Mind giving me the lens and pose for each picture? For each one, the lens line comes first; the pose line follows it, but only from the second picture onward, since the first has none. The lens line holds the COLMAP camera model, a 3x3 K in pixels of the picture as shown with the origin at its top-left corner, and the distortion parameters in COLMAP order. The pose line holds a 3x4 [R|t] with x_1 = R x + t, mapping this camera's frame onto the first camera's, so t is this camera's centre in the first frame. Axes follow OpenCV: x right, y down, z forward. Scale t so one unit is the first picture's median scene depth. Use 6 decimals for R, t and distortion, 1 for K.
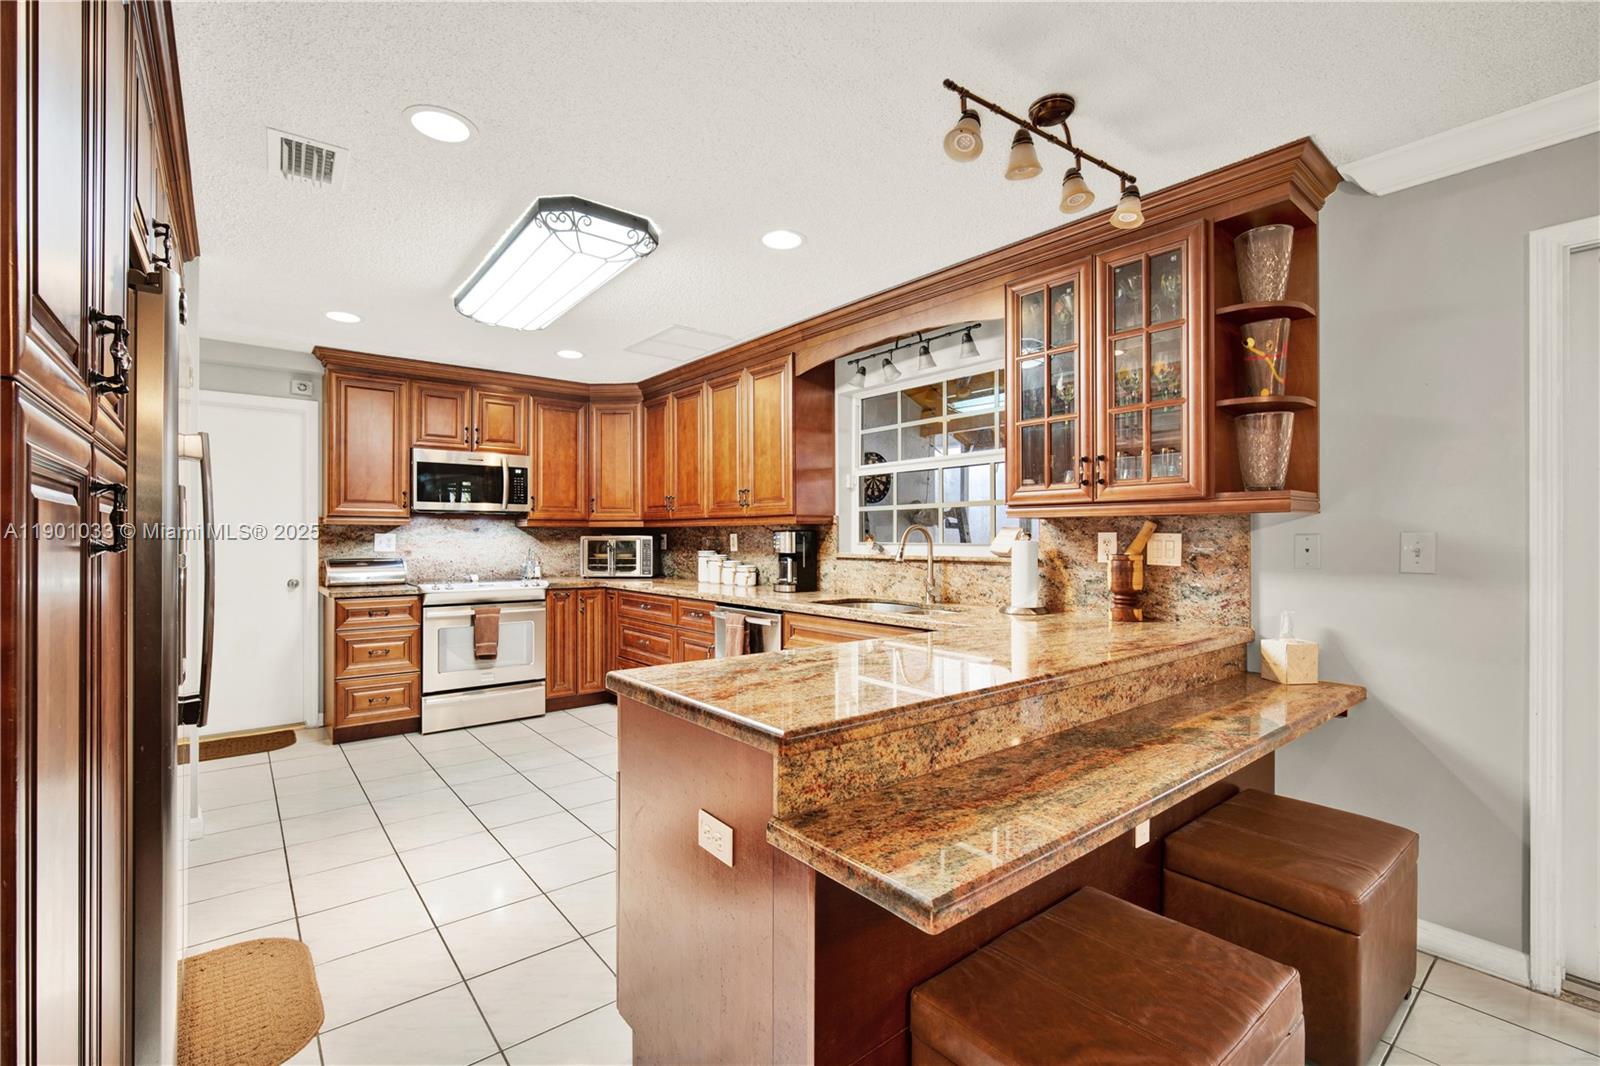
lens RADIAL K [[707.4, 0, 799.3], [0, 707.4, 549.2], [0, 0, 1]] dist [-0.016915, -0.000037]
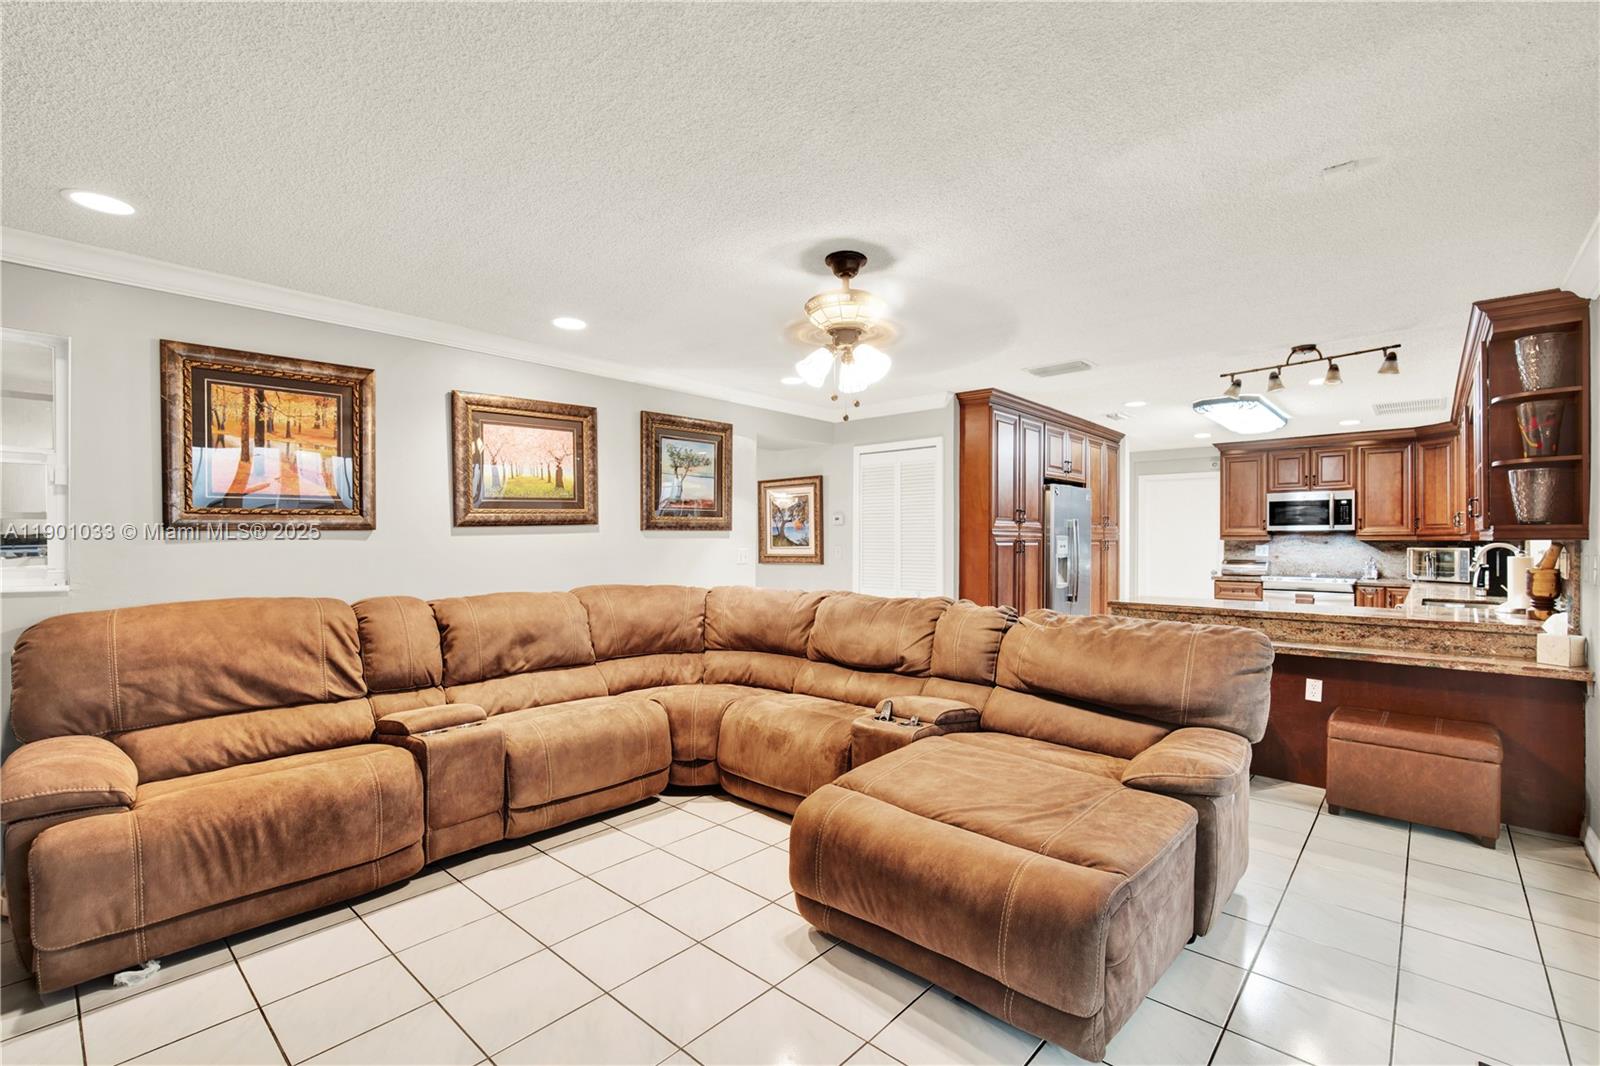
lens RADIAL K [[707.4, 0, 799.3], [0, 707.4, 549.2], [0, 0, 1]] dist [-0.016915, -0.000037]
pose [[0.148099, 0.011658, -0.988904, 0.853794], [-0.015815, 0.999831, 0.009419, -0.010918], [0.988846, 0.014245, 0.148258, -0.303200]]
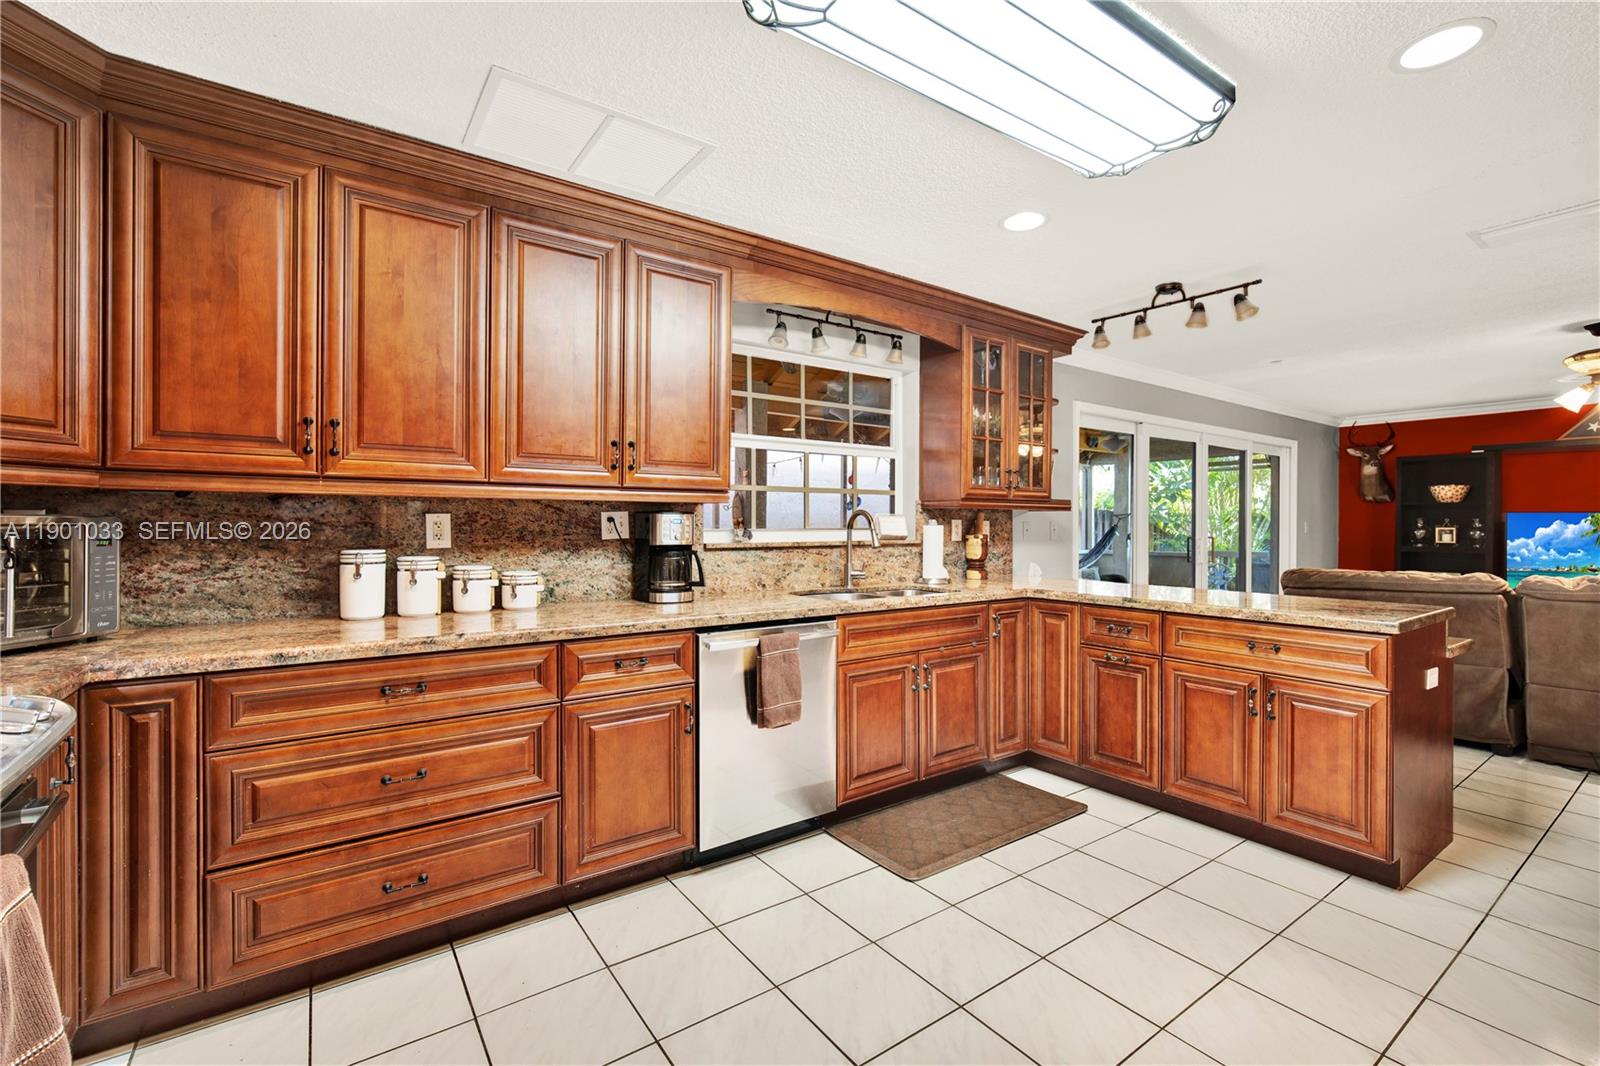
lens RADIAL K [[691.8, 0, 798.2], [0, 691.8, 524.7], [0, 0, 1]] dist [-0.000483, -0.000025]
pose [[0.075148, -0.002187, 0.997170, -0.565965], [0.012987, 0.999915, 0.001214, -0.011140], [-0.997088, 0.012859, 0.075170, 0.701594]]
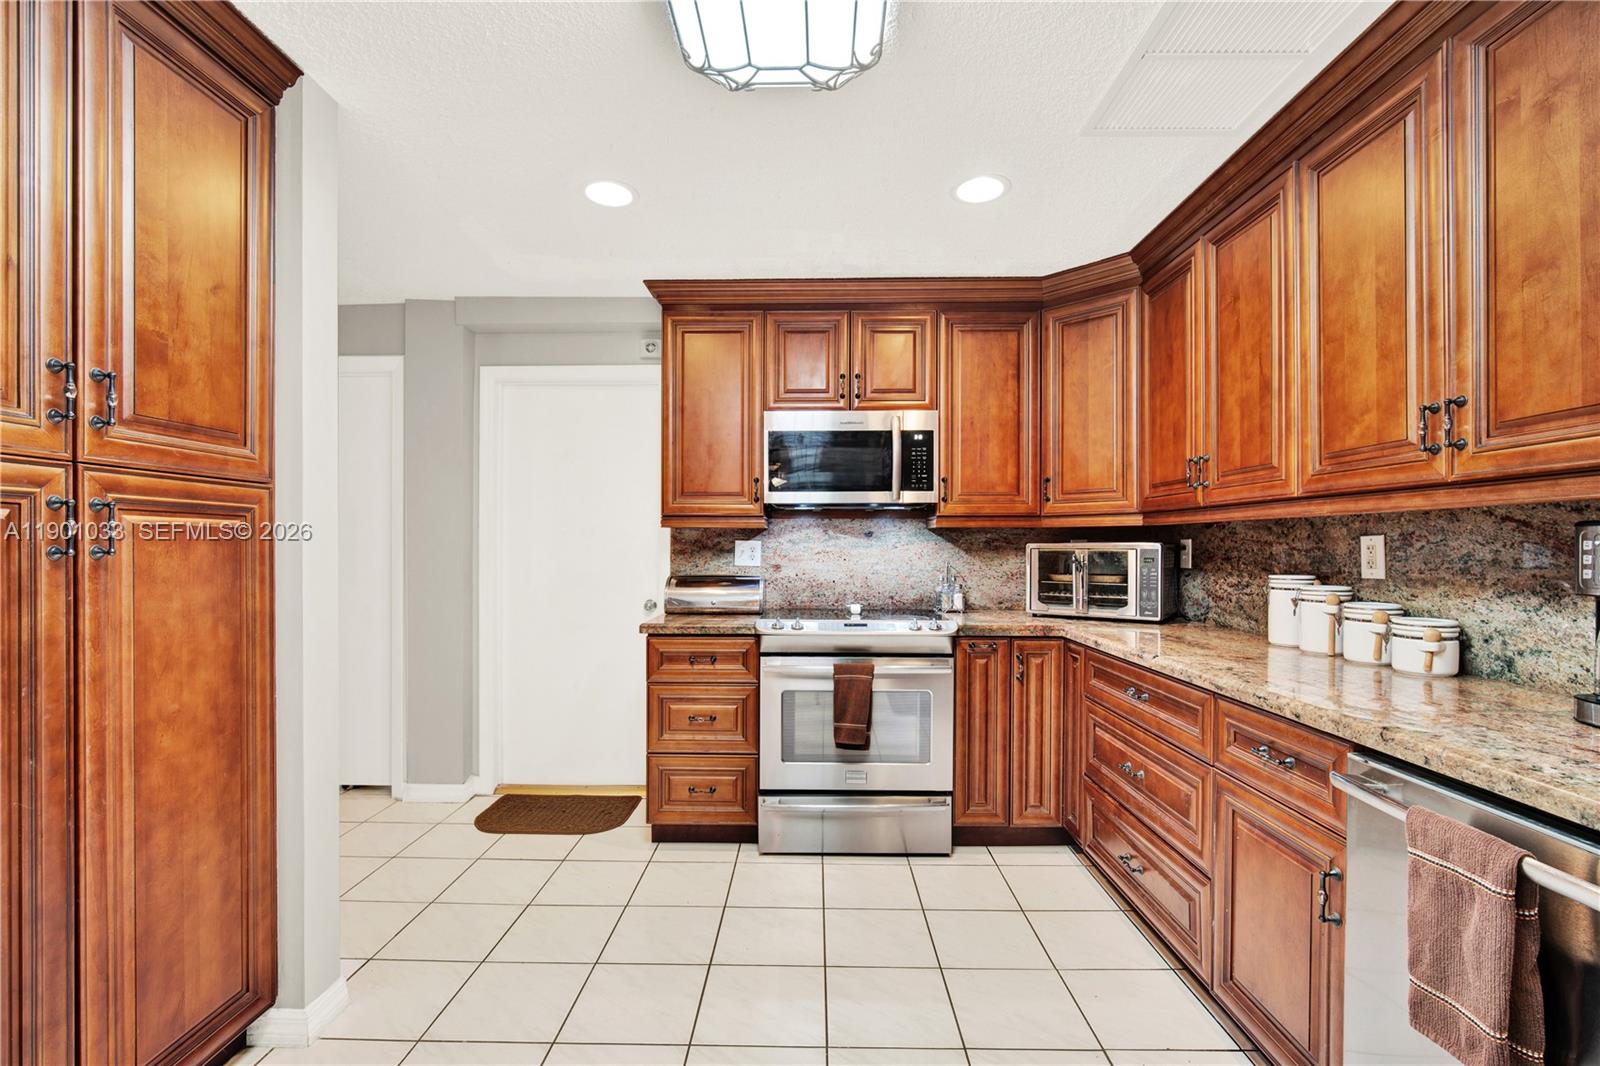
lens RADIAL K [[707.4, 0, 799.3], [0, 707.4, 549.2], [0, 0, 1]] dist [-0.016915, -0.000037]
pose [[0.763369, 0.001529, -0.645961, -0.084242], [-0.009246, 0.999921, -0.008561, -0.007564], [0.645896, 0.012508, 0.763323, 0.477088]]
